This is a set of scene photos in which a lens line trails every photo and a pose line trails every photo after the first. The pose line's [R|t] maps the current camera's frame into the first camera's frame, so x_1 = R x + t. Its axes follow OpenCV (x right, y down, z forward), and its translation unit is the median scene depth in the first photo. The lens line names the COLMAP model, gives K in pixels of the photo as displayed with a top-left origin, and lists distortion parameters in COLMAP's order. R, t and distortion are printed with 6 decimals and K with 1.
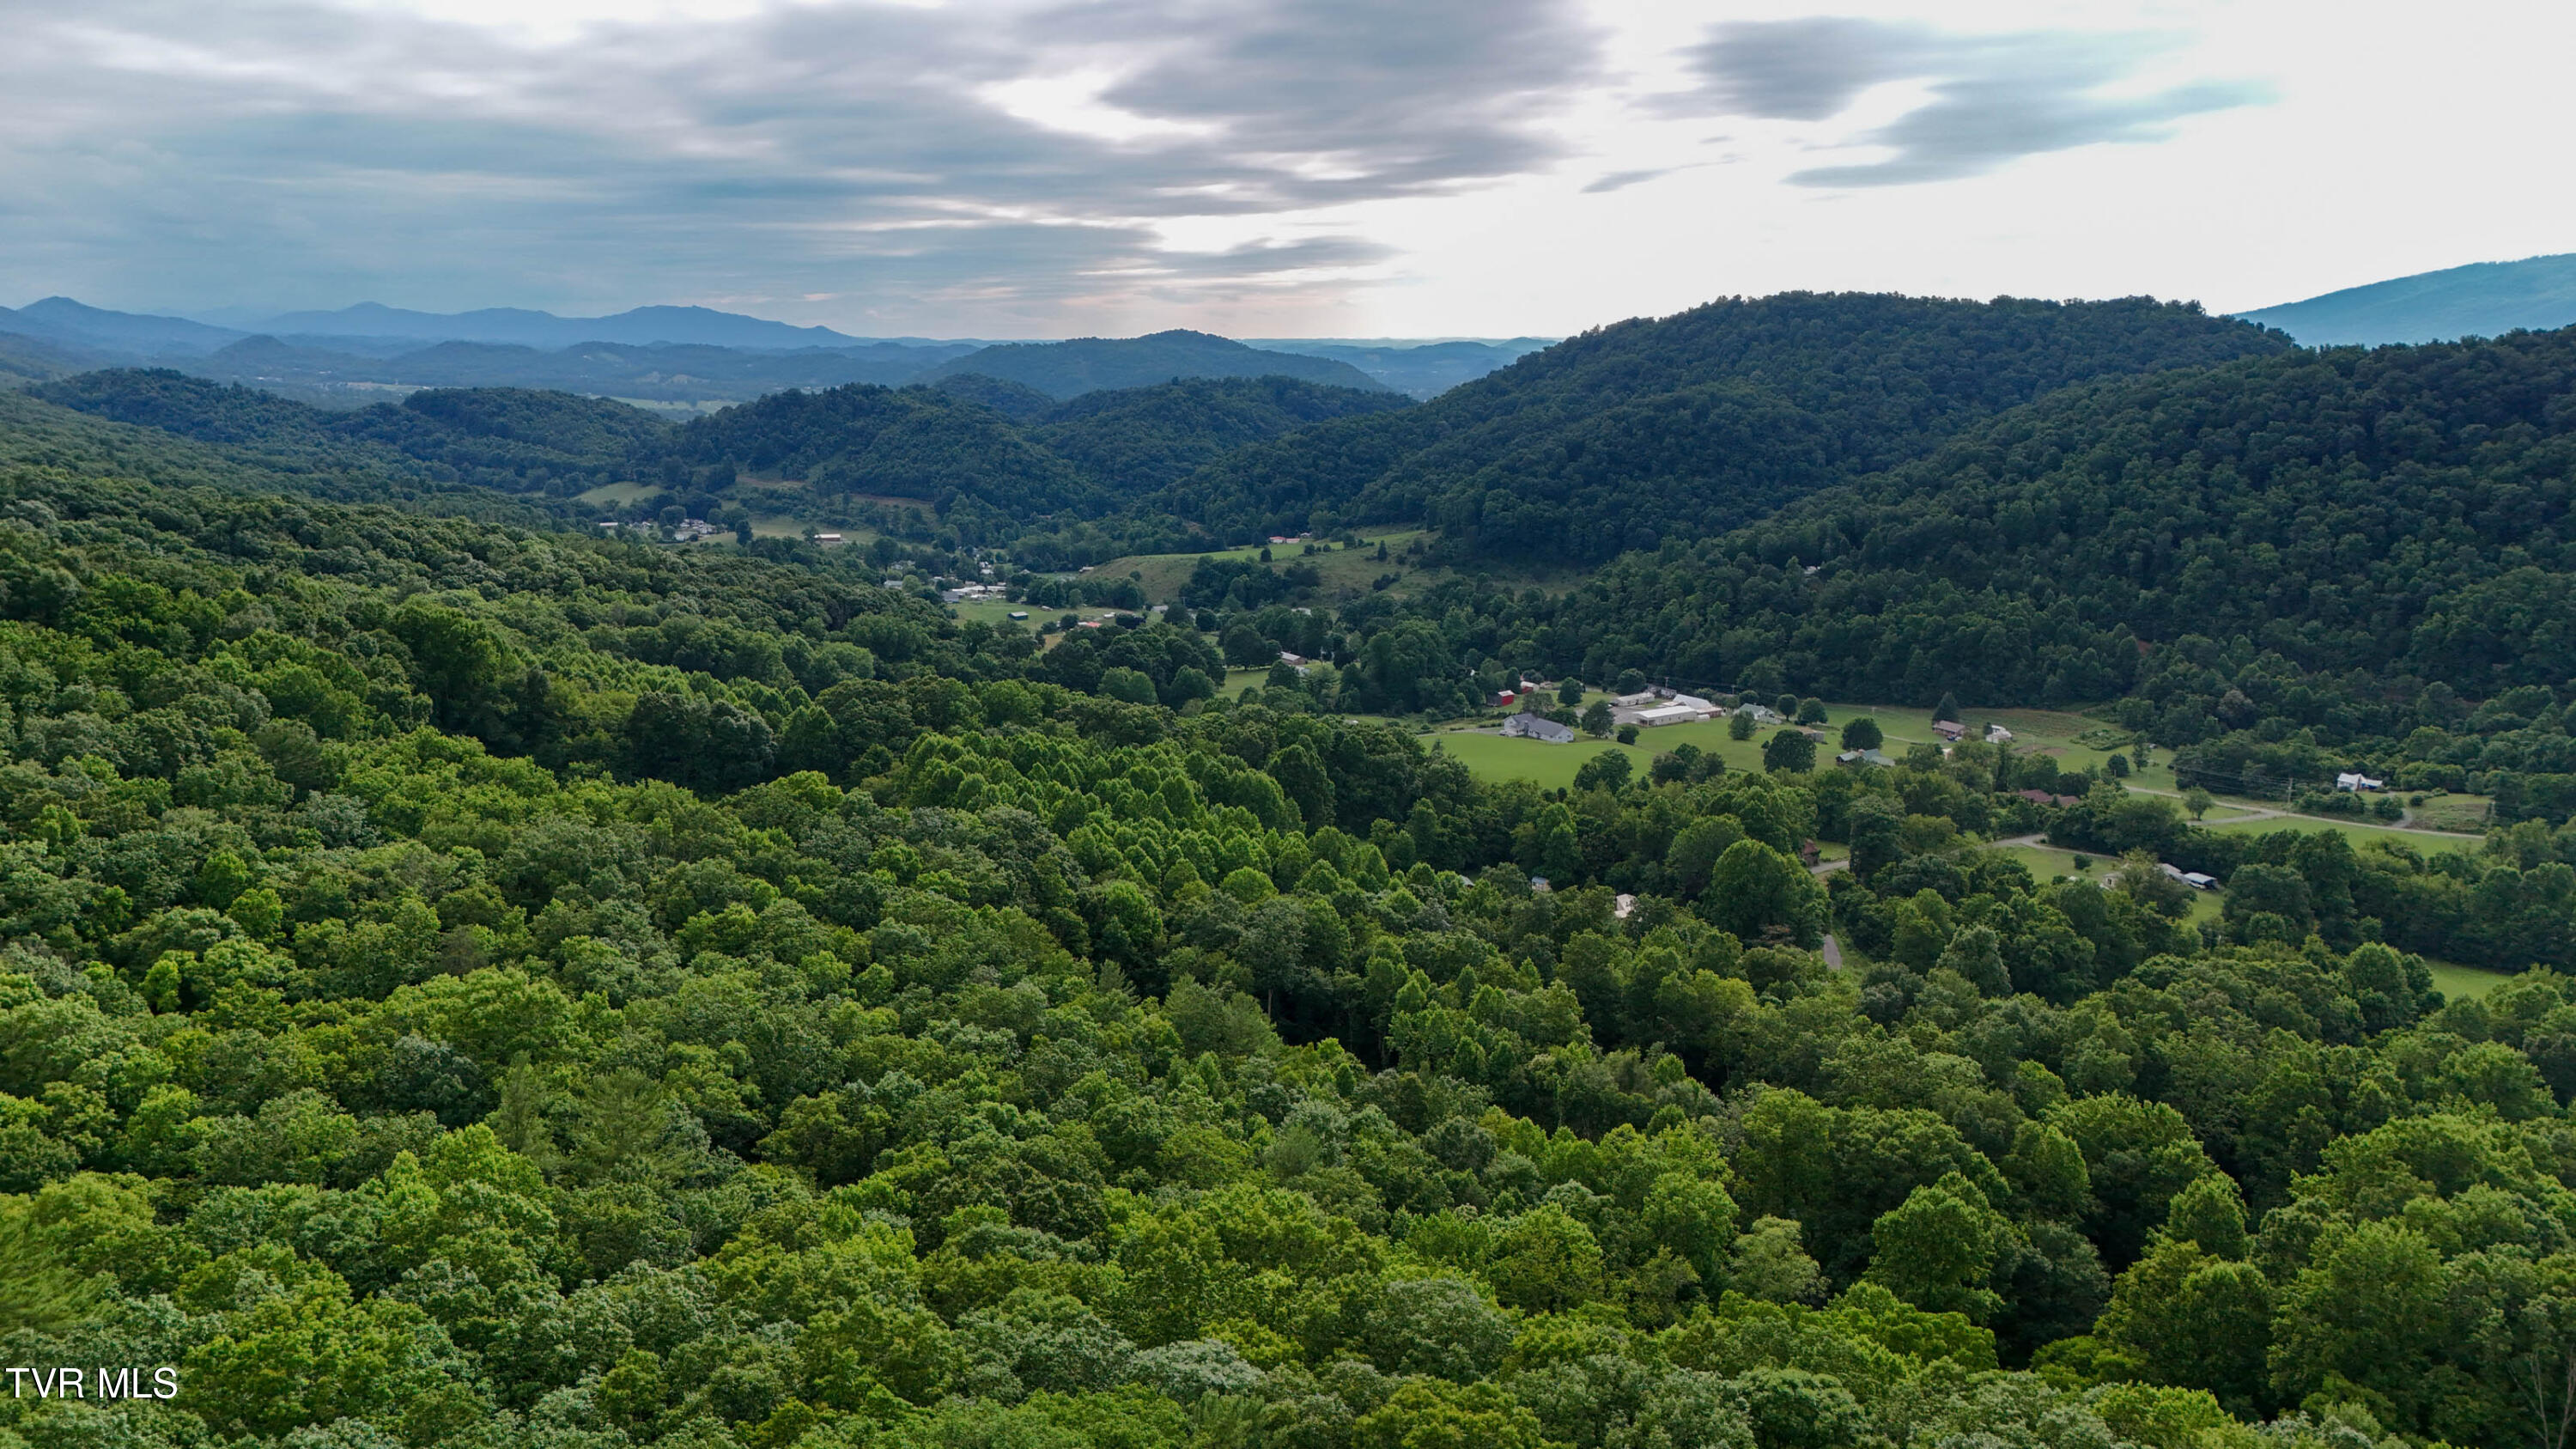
lens RADIAL K [[1895.2, 0, 1291.2], [0, 1895.2, 719.8], [0, 0, 1]] dist [0.091294, -0.096685]
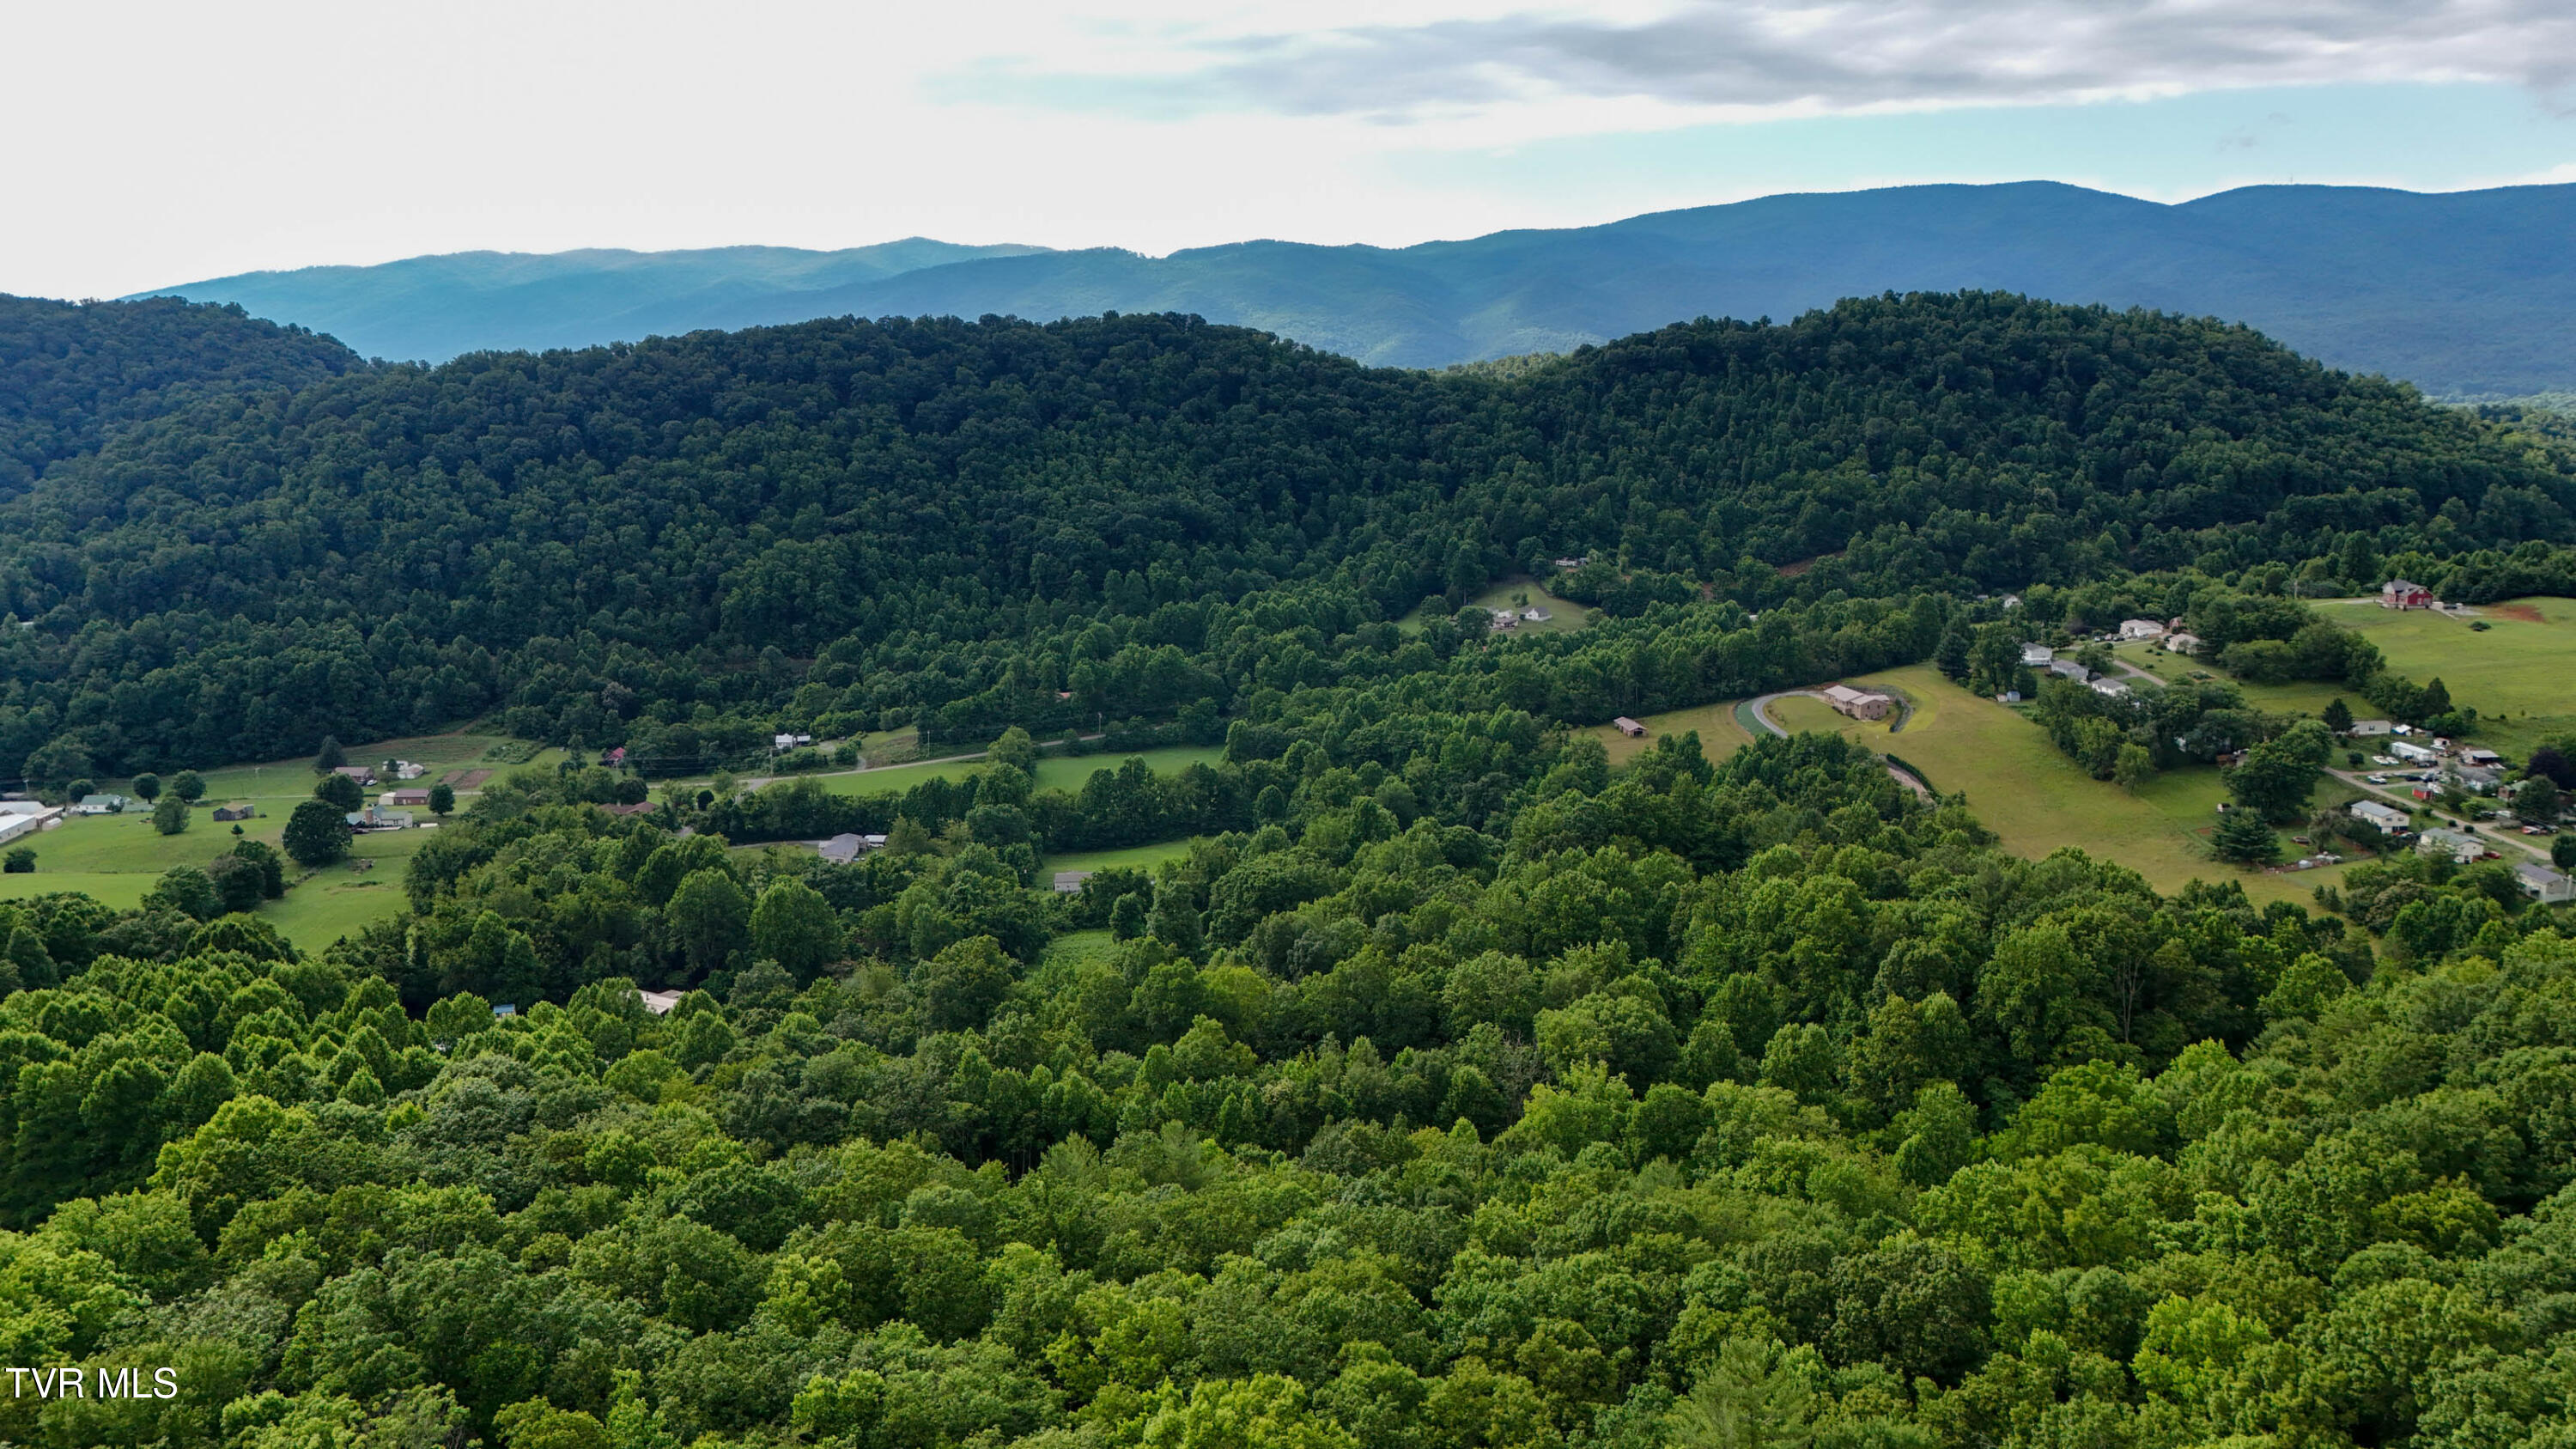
lens RADIAL K [[1895.2, 0, 1292.1], [0, 1895.2, 731.4], [0, 0, 1]] dist [0.091294, -0.096685]
pose [[0.502335, -0.179364, 0.845865, -0.104745], [0.177442, 0.978813, 0.102177, -0.015424], [-0.846271, 0.098765, 0.523518, 0.078171]]
